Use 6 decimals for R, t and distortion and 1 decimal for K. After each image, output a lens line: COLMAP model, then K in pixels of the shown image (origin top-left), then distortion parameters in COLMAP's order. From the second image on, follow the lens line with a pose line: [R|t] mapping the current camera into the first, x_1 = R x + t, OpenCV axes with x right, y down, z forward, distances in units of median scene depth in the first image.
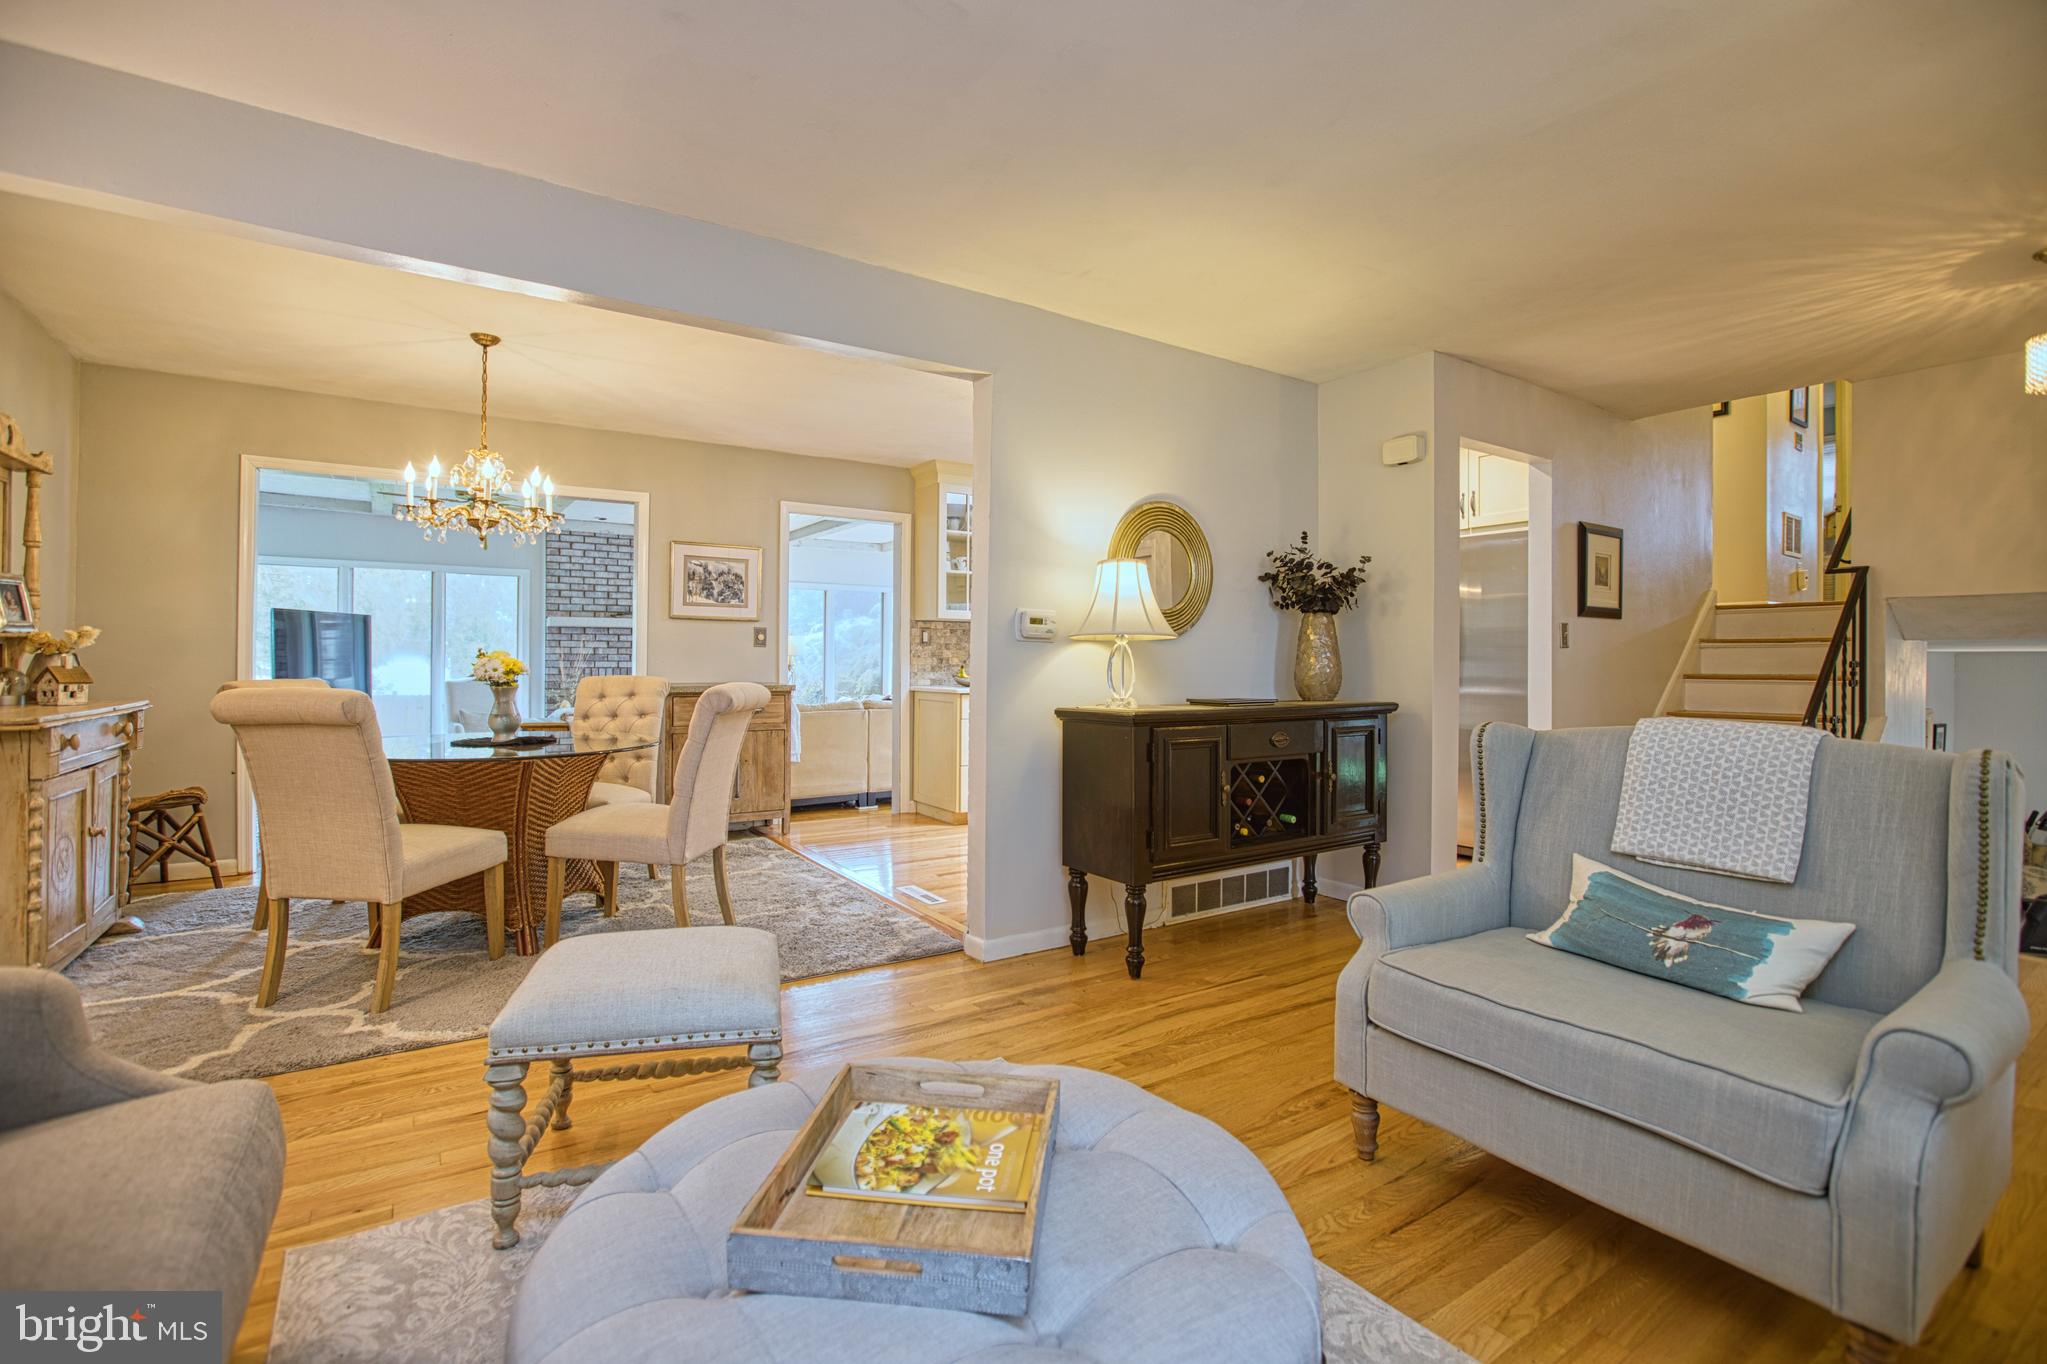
lens RADIAL K [[918.2, 0, 1010.3], [0, 918.2, 662.3], [0, 0, 1]] dist [-0.043098, 0.011776]
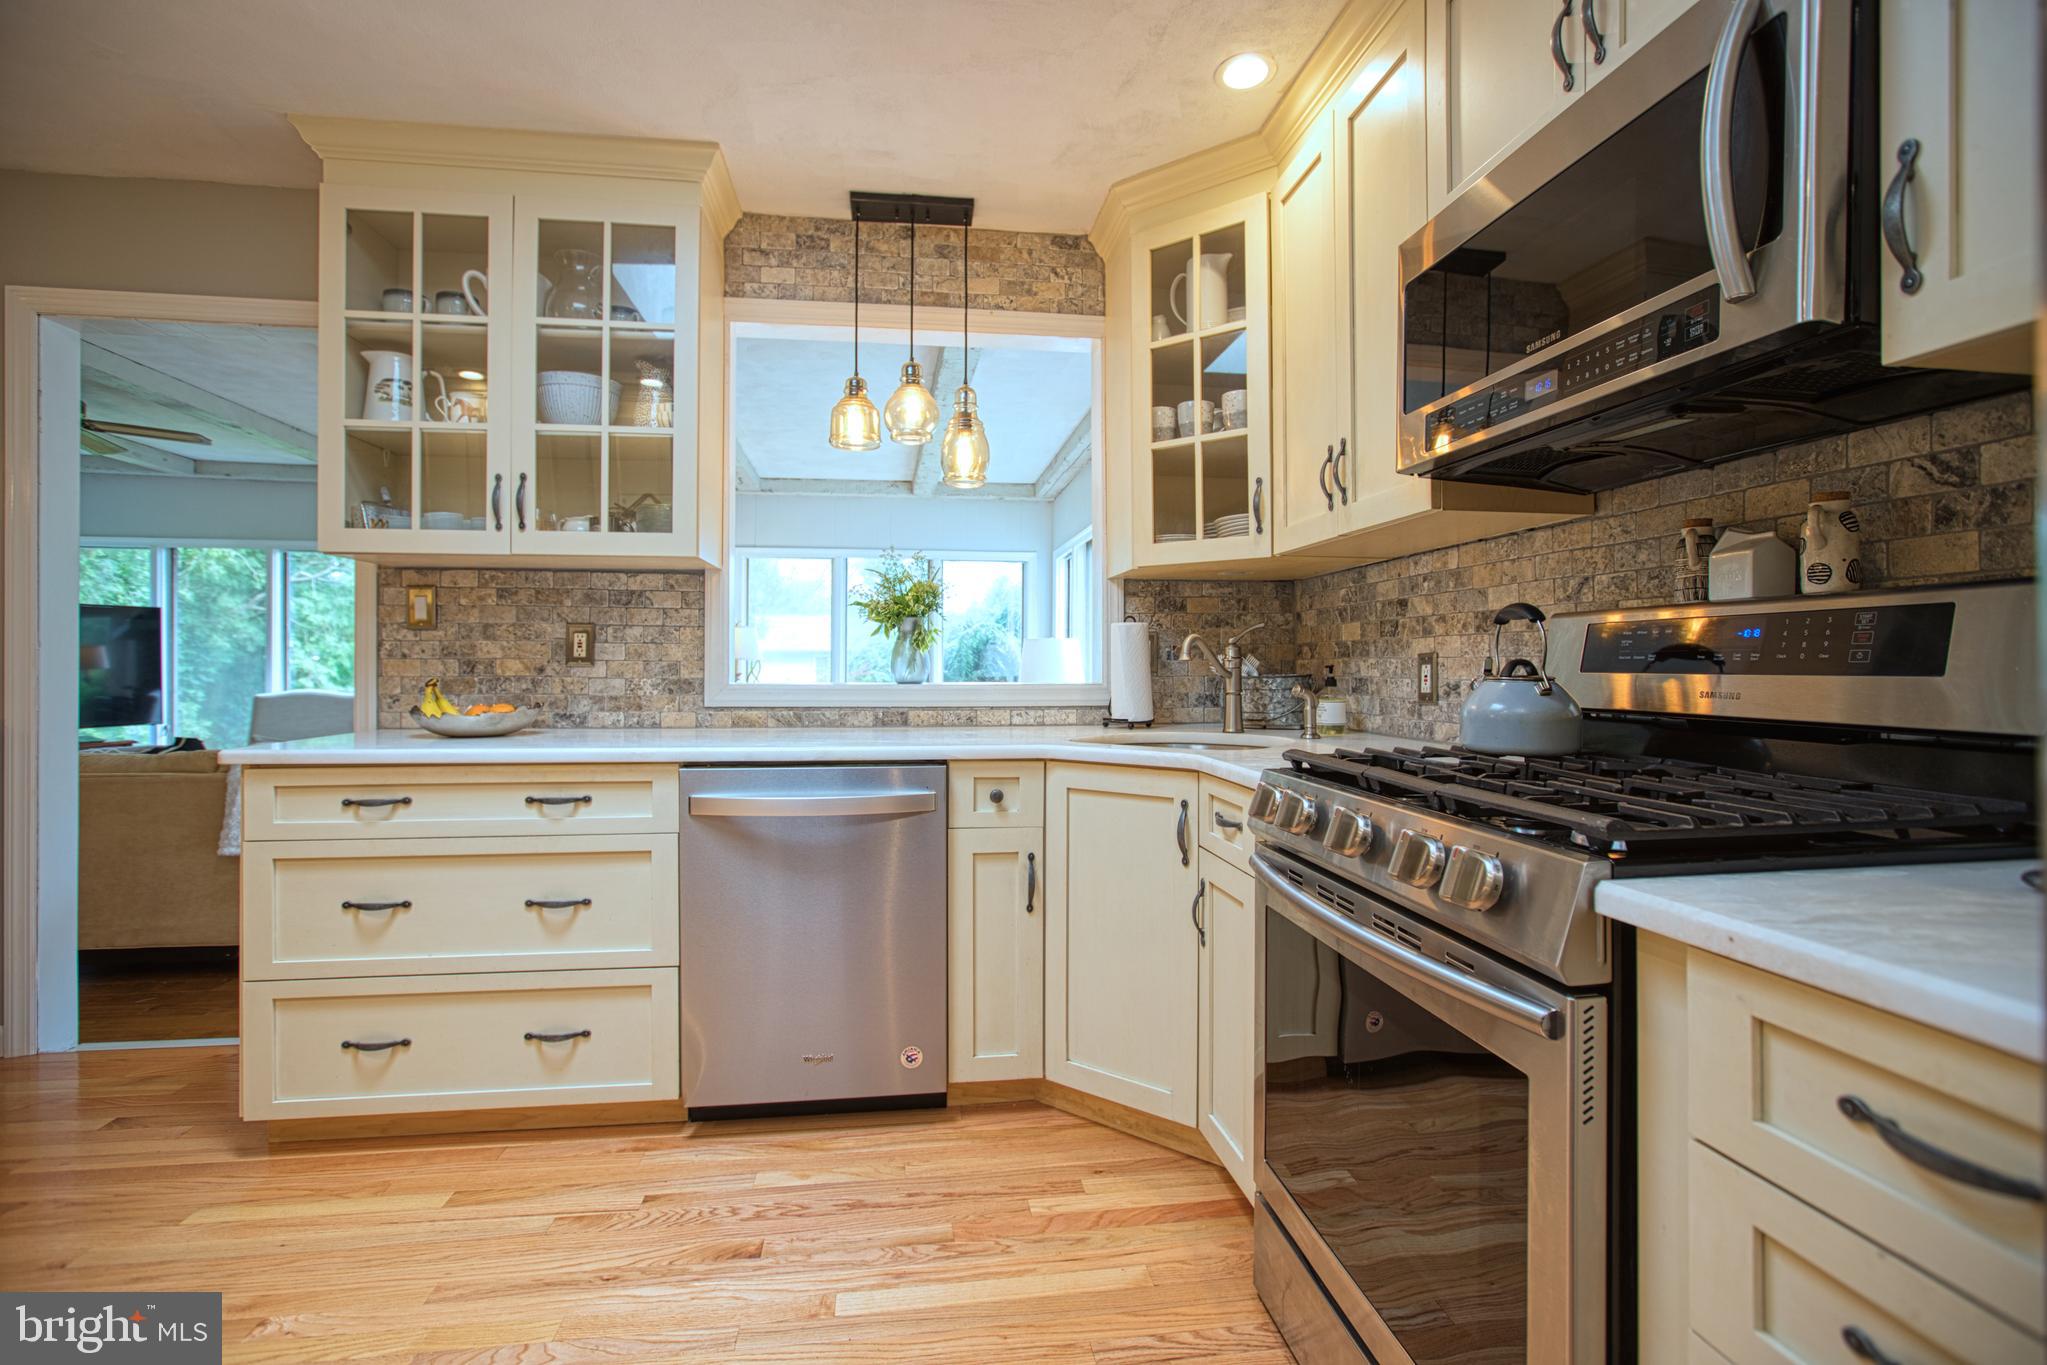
lens RADIAL K [[918.2, 0, 1021.0], [0, 918.2, 667.3], [0, 0, 1]] dist [-0.043098, 0.011776]
pose [[0.908086, -0.002864, -0.418774, 0.696237], [0.002234, 0.999996, -0.001995, -0.000556], [0.418777, 0.000876, 0.908088, 1.702589]]
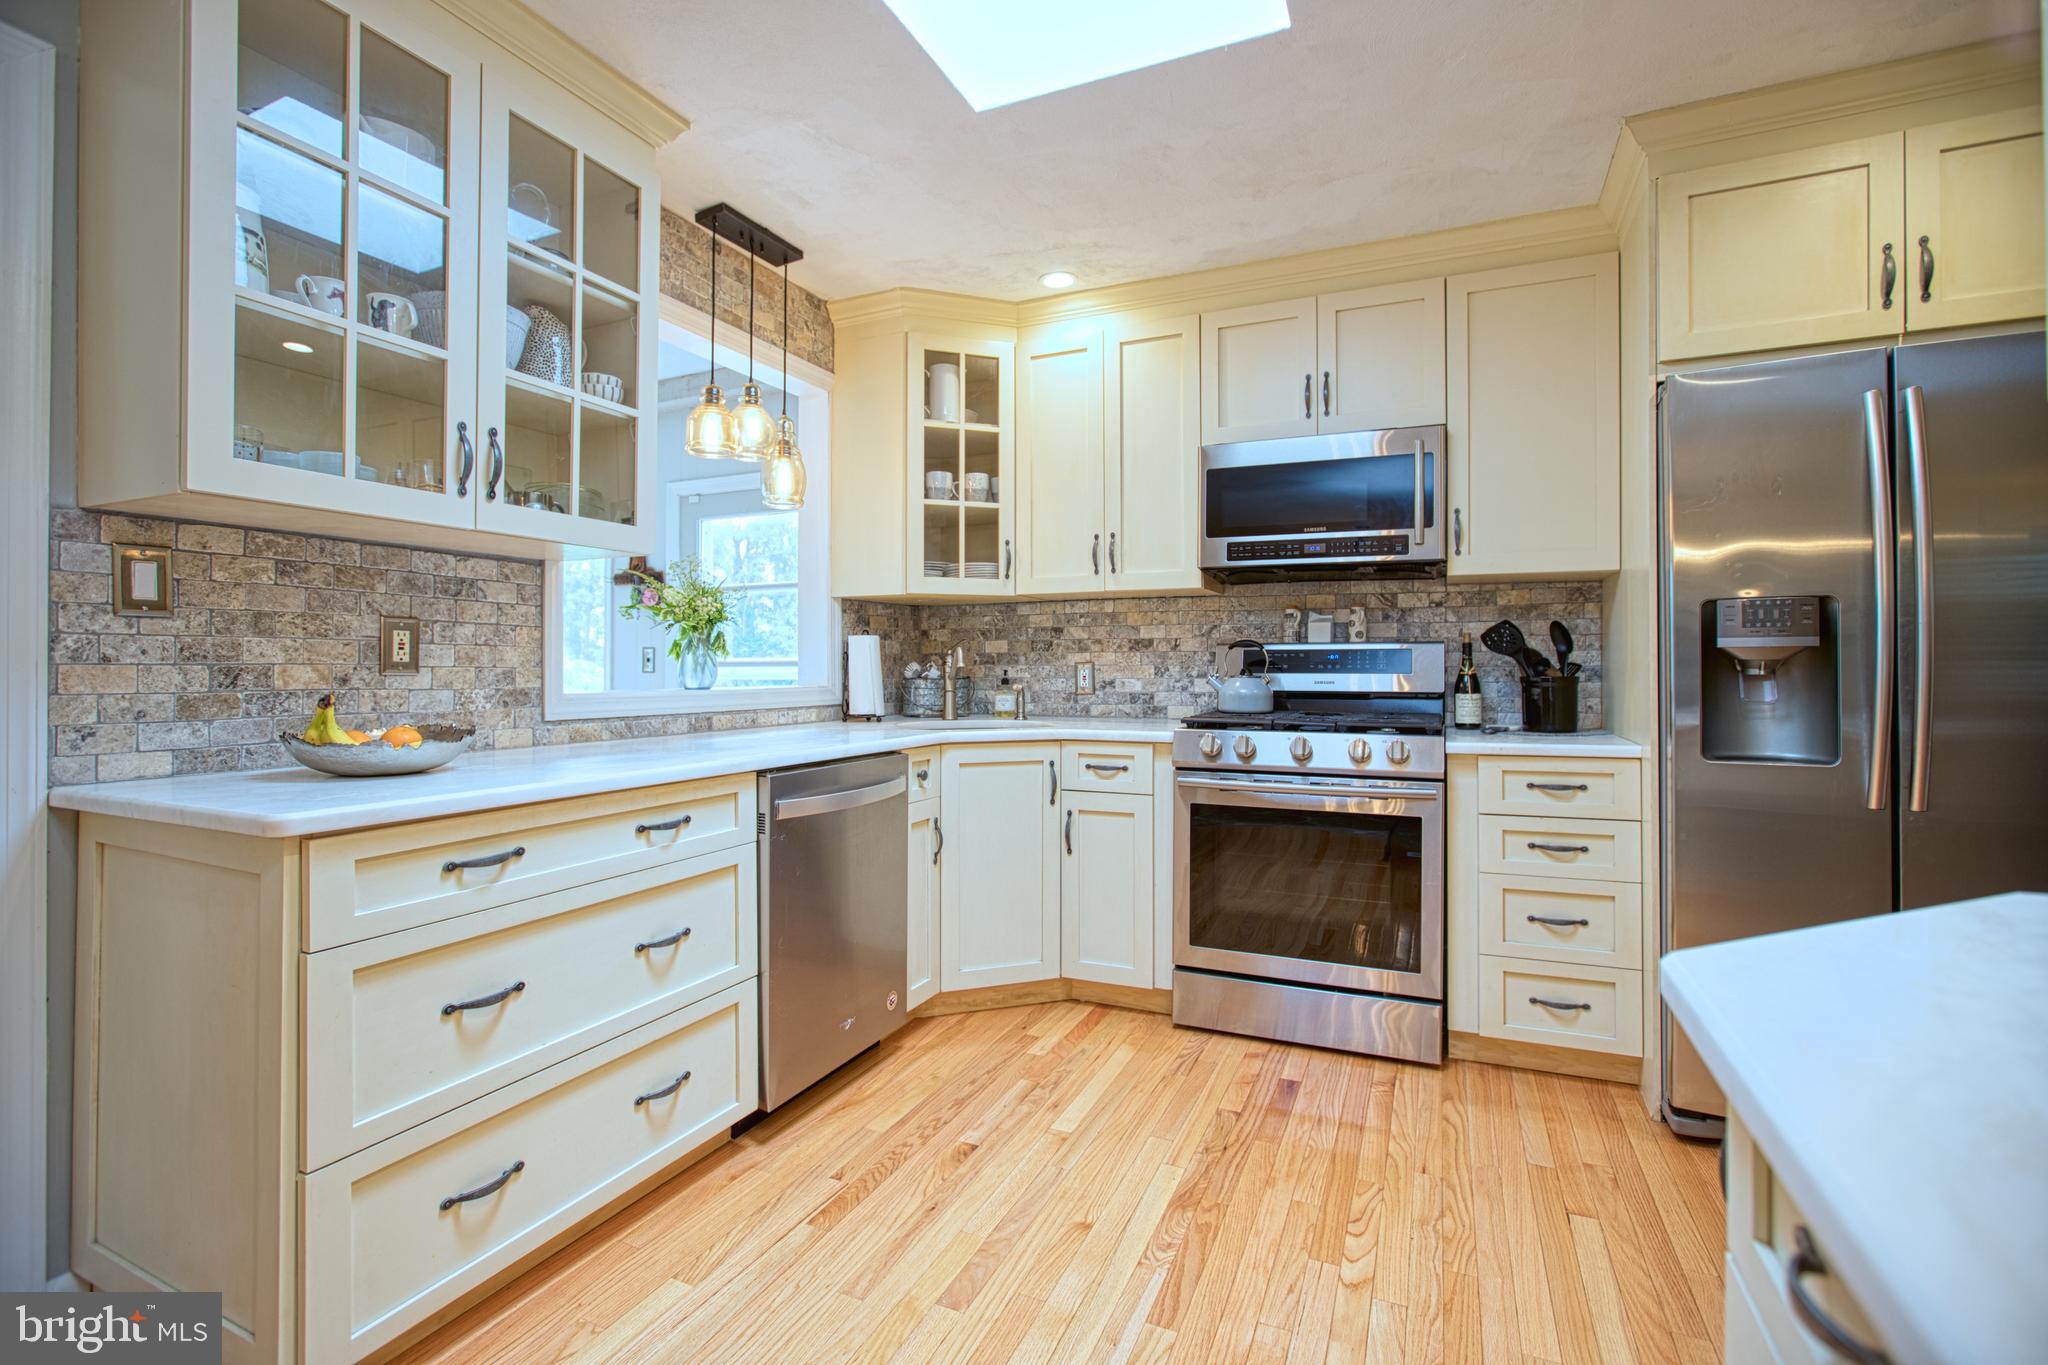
lens RADIAL K [[918.7, 0, 1020.6], [0, 918.7, 672.4], [0, 0, 1]] dist [-0.043098, 0.011776]
pose [[0.844600, -0.008248, 0.535334, -0.051107], [0.005959, 0.999964, 0.006005, -0.007326], [-0.535364, -0.001882, 0.844619, 1.526901]]
